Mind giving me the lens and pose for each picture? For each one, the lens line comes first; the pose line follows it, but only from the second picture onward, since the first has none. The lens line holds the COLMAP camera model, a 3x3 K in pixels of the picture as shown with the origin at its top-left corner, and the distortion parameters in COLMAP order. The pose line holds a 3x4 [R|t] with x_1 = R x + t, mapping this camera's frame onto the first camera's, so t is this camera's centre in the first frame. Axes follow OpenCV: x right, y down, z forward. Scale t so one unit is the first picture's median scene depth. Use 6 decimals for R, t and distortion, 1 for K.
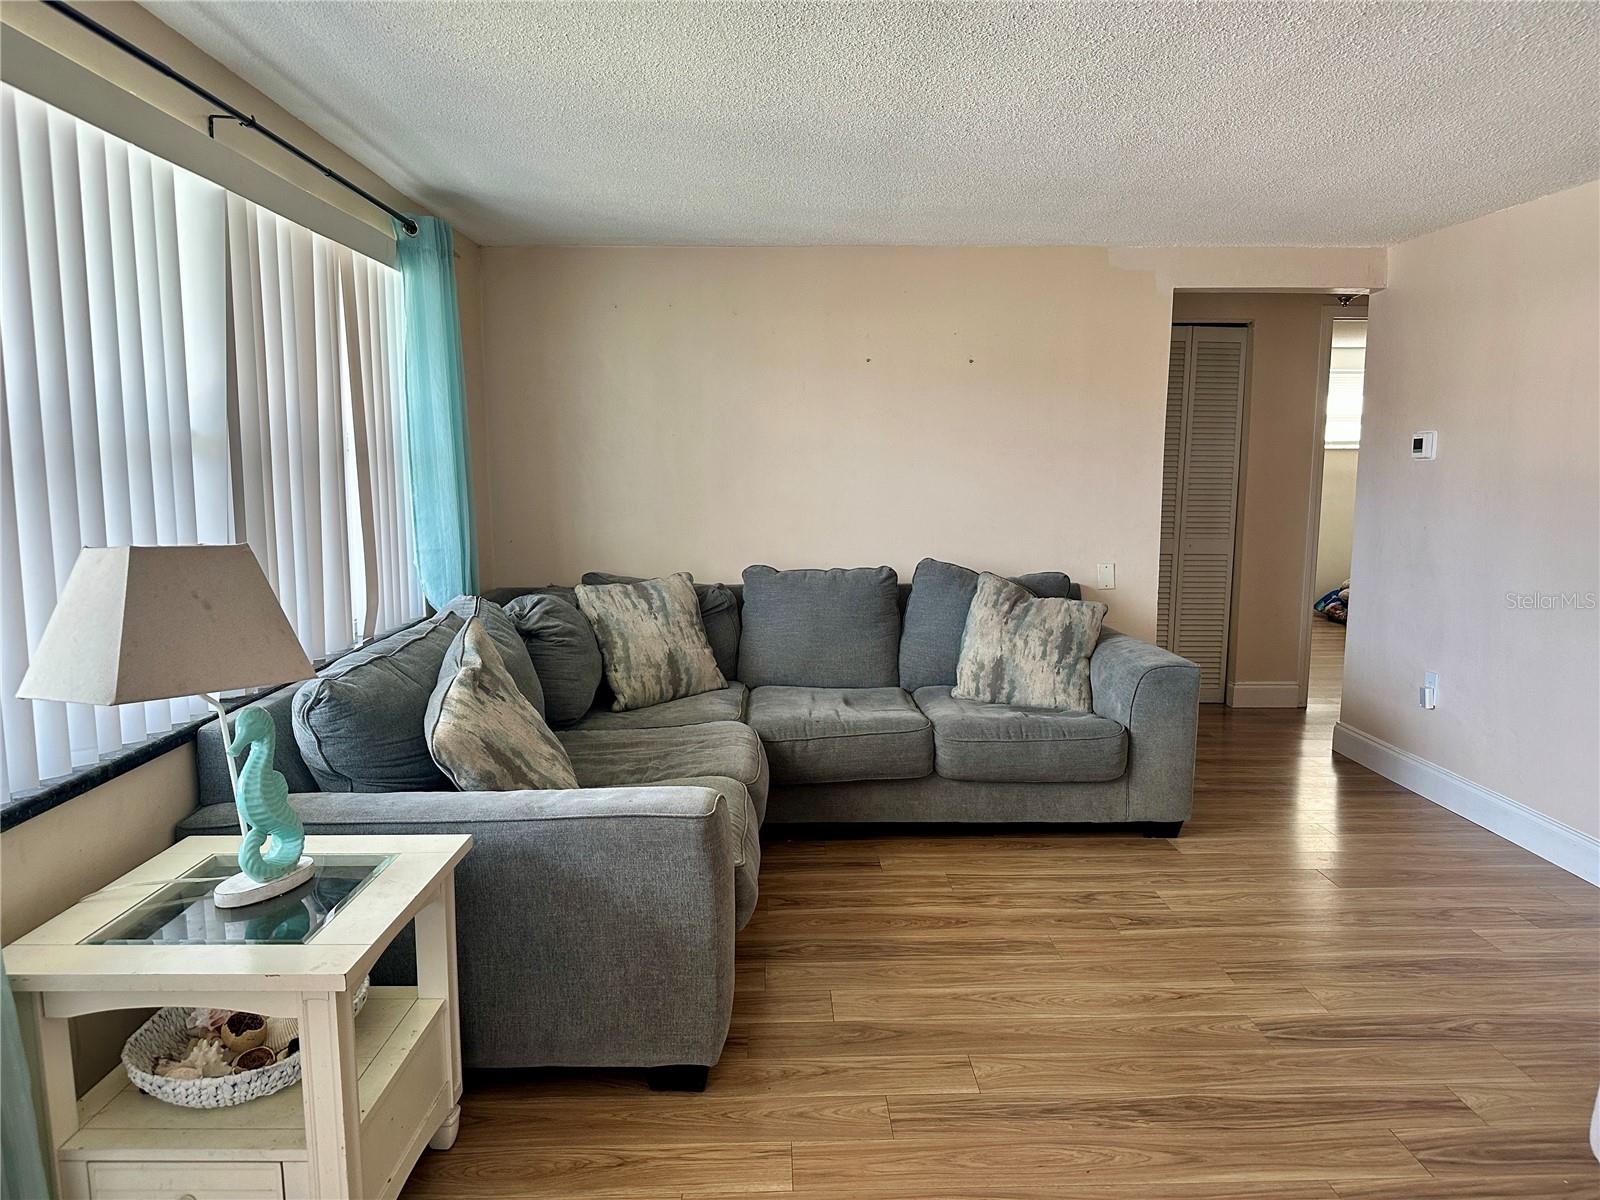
lens RADIAL K [[1134.9, 0, 801.4], [0, 1134.9, 599.7], [0, 0, 1]] dist [0.071649, -0.094105]
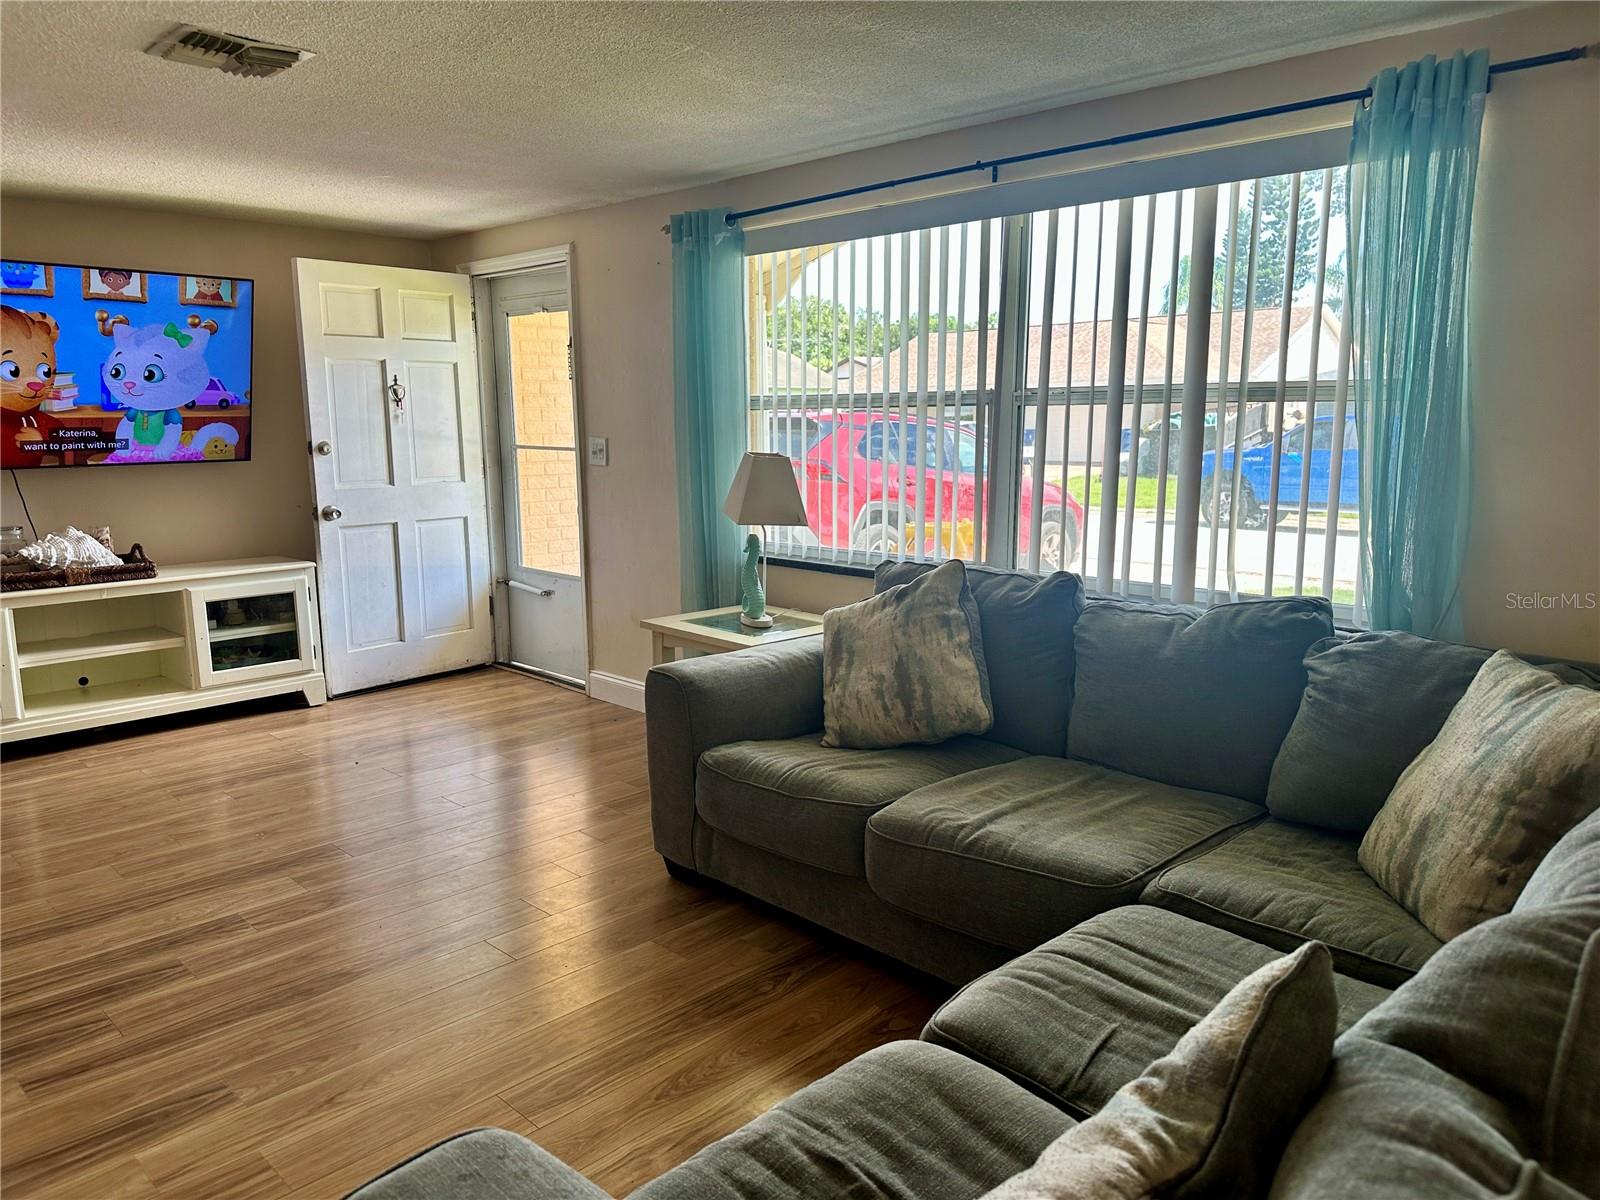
lens RADIAL K [[1134.9, 0, 817.8], [0, 1134.9, 601.1], [0, 0, 1]] dist [0.071649, -0.094105]
pose [[-0.716425, 0.128402, -0.685746, 0.406908], [-0.074469, 0.963228, 0.258159, -0.153356], [0.693678, 0.236018, -0.680519, 1.168251]]
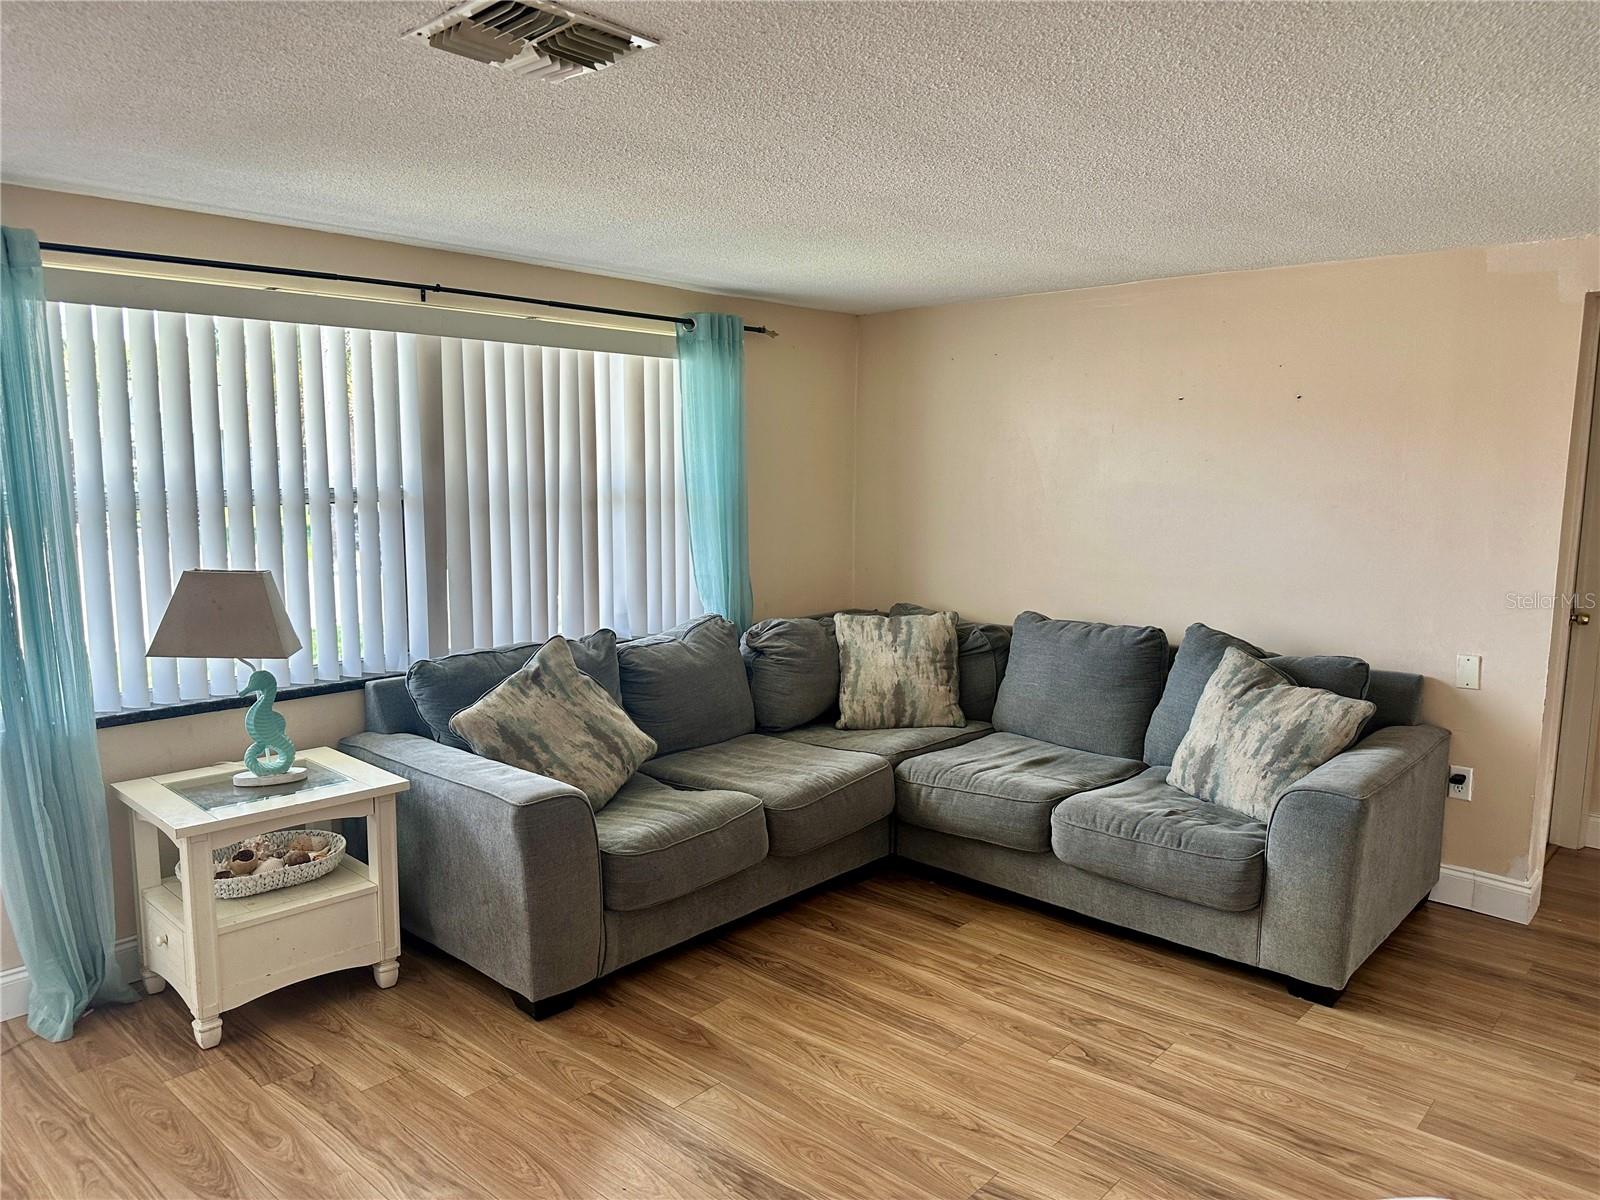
lens RADIAL K [[1134.9, 0, 788.5], [0, 1134.9, 586.4], [0, 0, 1]] dist [0.071649, -0.094105]
pose [[0.721761, 0.087652, -0.686570, 0.561245], [-0.095355, 0.995083, 0.026797, -0.067291], [0.685543, 0.046127, 0.726570, 0.143091]]
